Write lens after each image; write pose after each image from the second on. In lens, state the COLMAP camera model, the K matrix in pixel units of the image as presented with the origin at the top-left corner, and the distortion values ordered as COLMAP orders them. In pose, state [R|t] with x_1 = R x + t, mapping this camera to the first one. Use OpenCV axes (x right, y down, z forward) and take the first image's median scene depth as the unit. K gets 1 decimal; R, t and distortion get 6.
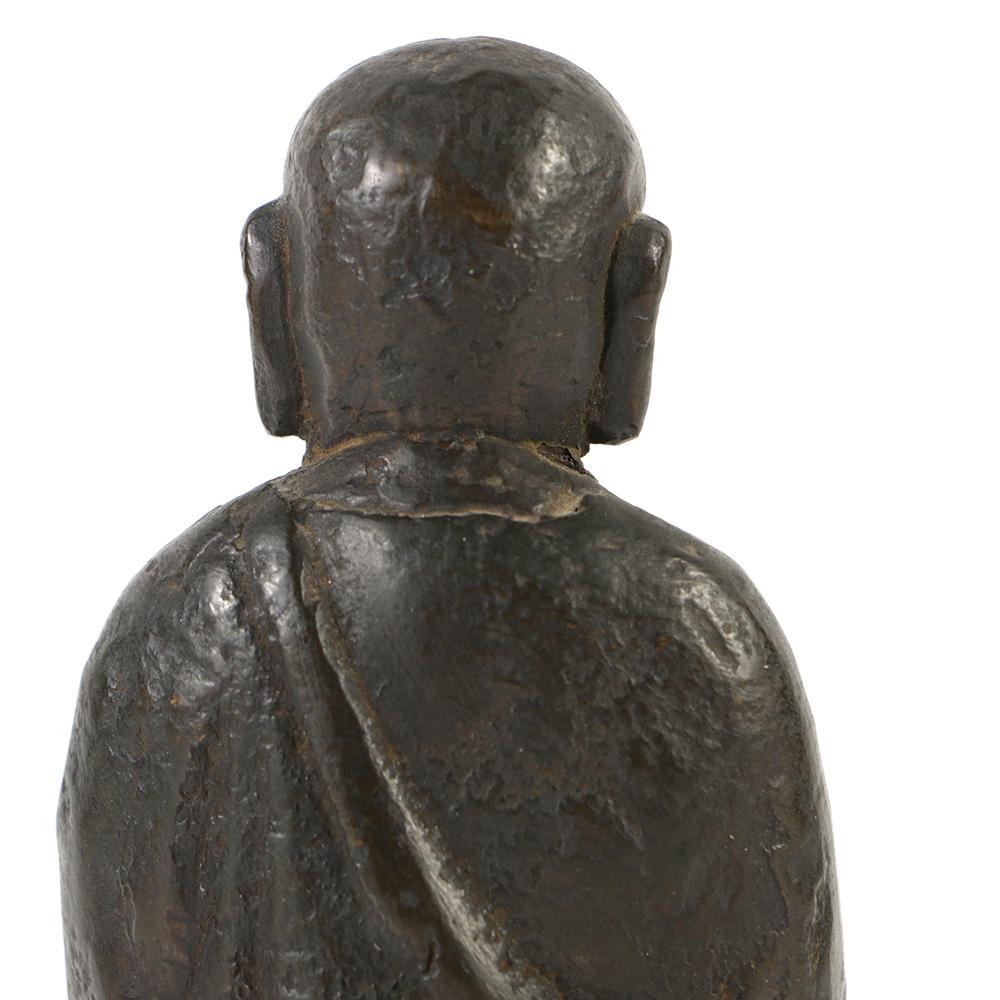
lens RADIAL K [[7058.5, 0, 500.0], [0, 7058.5, 500.2], [0, 0, 1]] dist [0.368592, 0.000000]
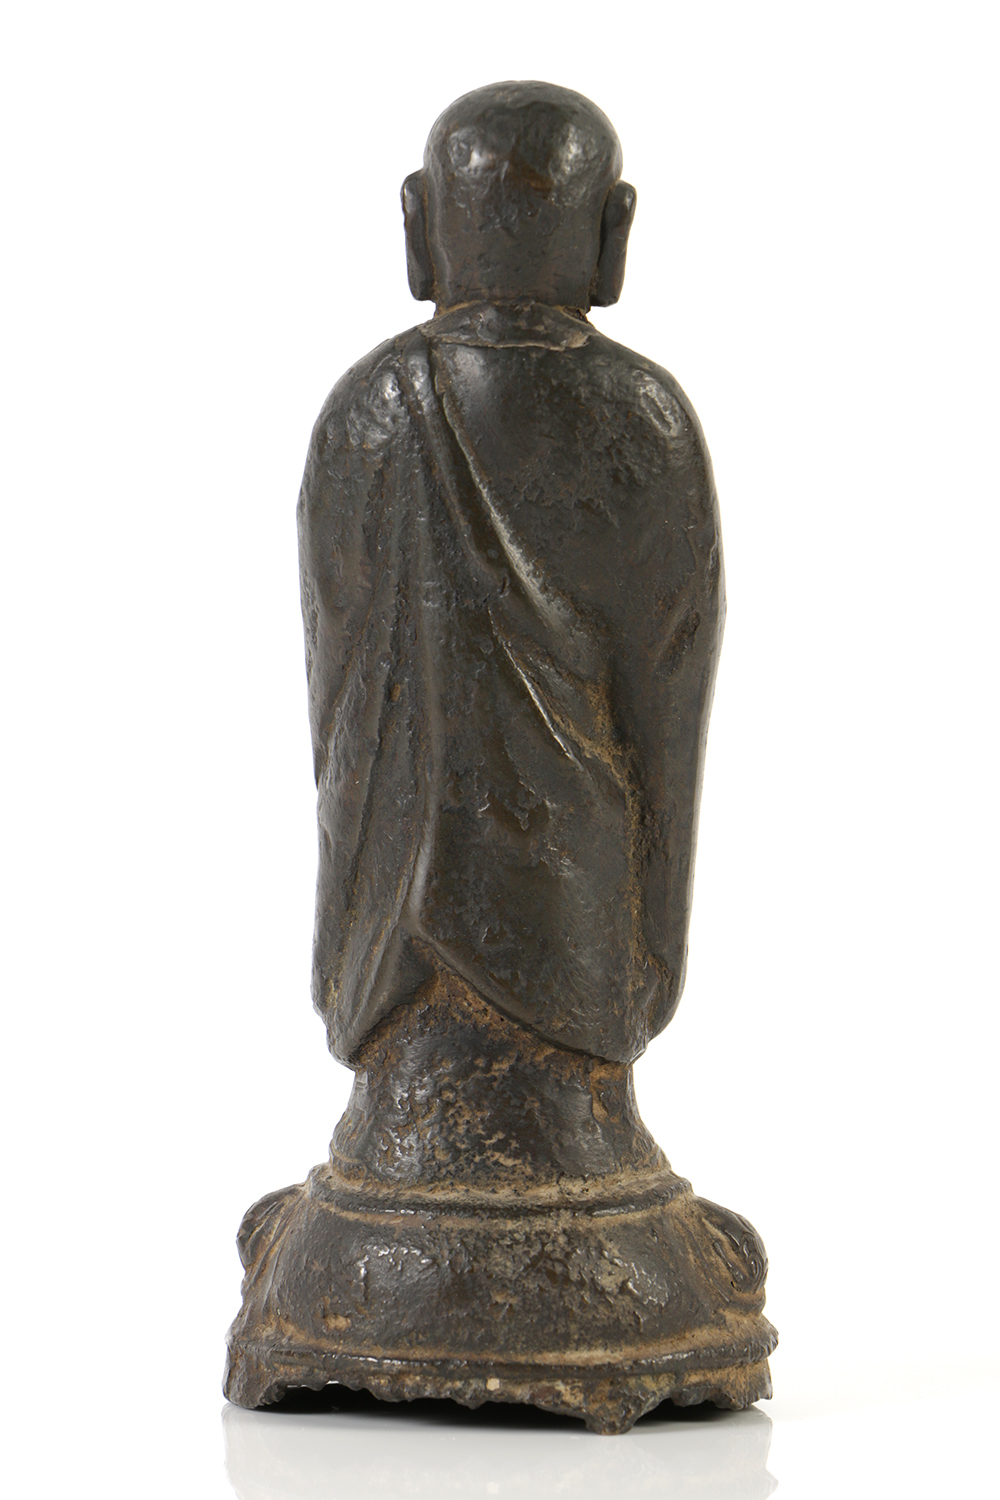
lens RADIAL K [[9665.2, 0, 498.9], [0, 9665.2, 748.2], [0, 0, 1]] dist [1.745219, 0.000000]
pose [[0.999594, 0.006717, 0.027687, -0.080776], [-0.008319, 0.998271, 0.058181, -0.040236], [-0.027248, -0.058388, 0.997922, -1.531429]]
